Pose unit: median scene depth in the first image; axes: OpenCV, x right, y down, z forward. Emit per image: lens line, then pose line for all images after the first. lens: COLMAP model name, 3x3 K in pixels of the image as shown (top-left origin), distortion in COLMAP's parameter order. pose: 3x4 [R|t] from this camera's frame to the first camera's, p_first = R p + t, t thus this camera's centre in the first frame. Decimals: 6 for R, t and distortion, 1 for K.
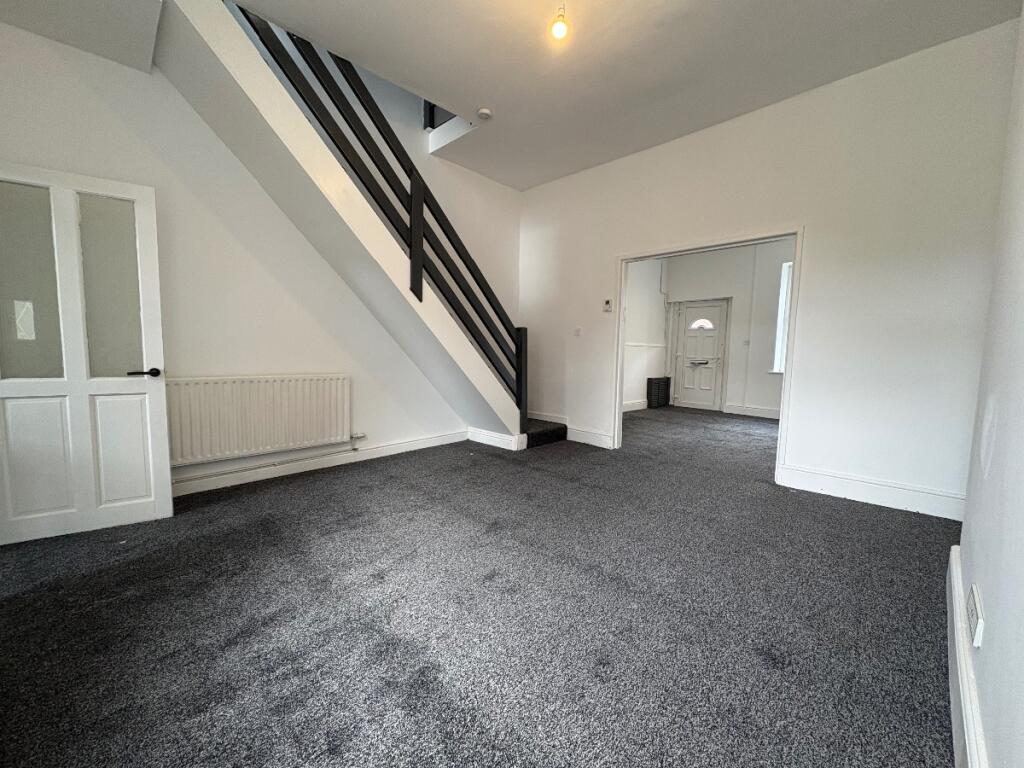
lens RADIAL K [[406.8, 0, 512.0], [0, 406.8, 386.3], [0, 0, 1]] dist [-0.000189, -0.000051]
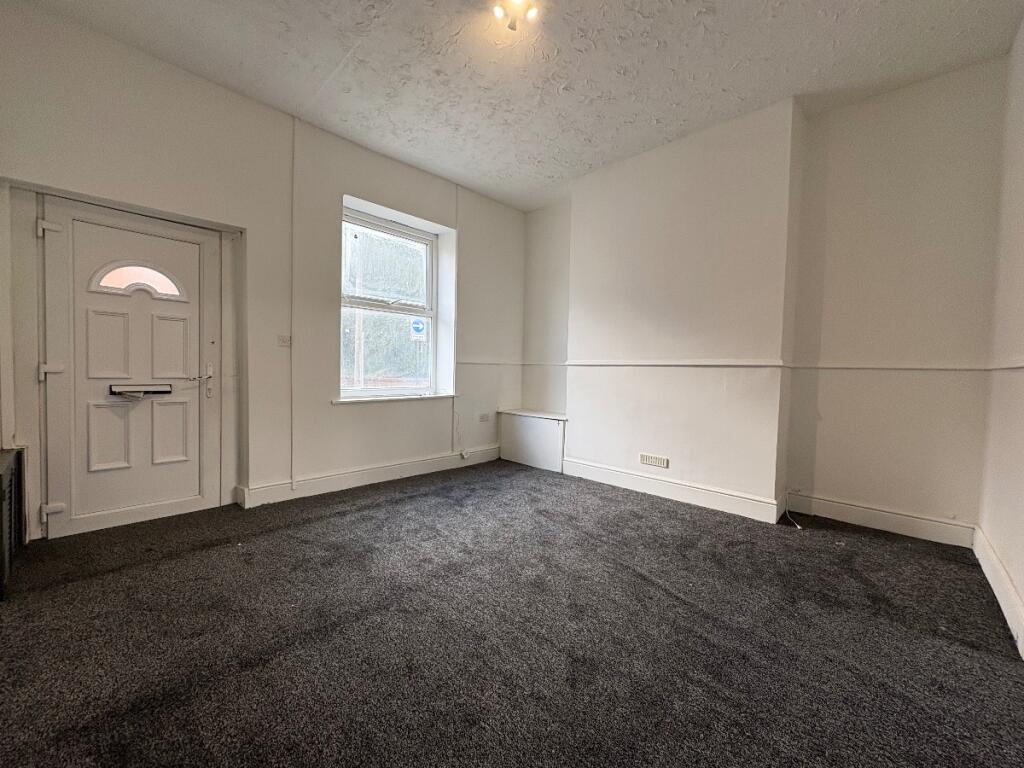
lens RADIAL K [[406.8, 0, 511.1], [0, 406.8, 384.0], [0, 0, 1]] dist [-0.000189, -0.000051]
pose [[-0.029379, -0.051476, 0.998242, 0.104744], [0.064308, 0.996507, 0.053279, -0.062843], [-0.997498, 0.065760, -0.025966, 0.701423]]
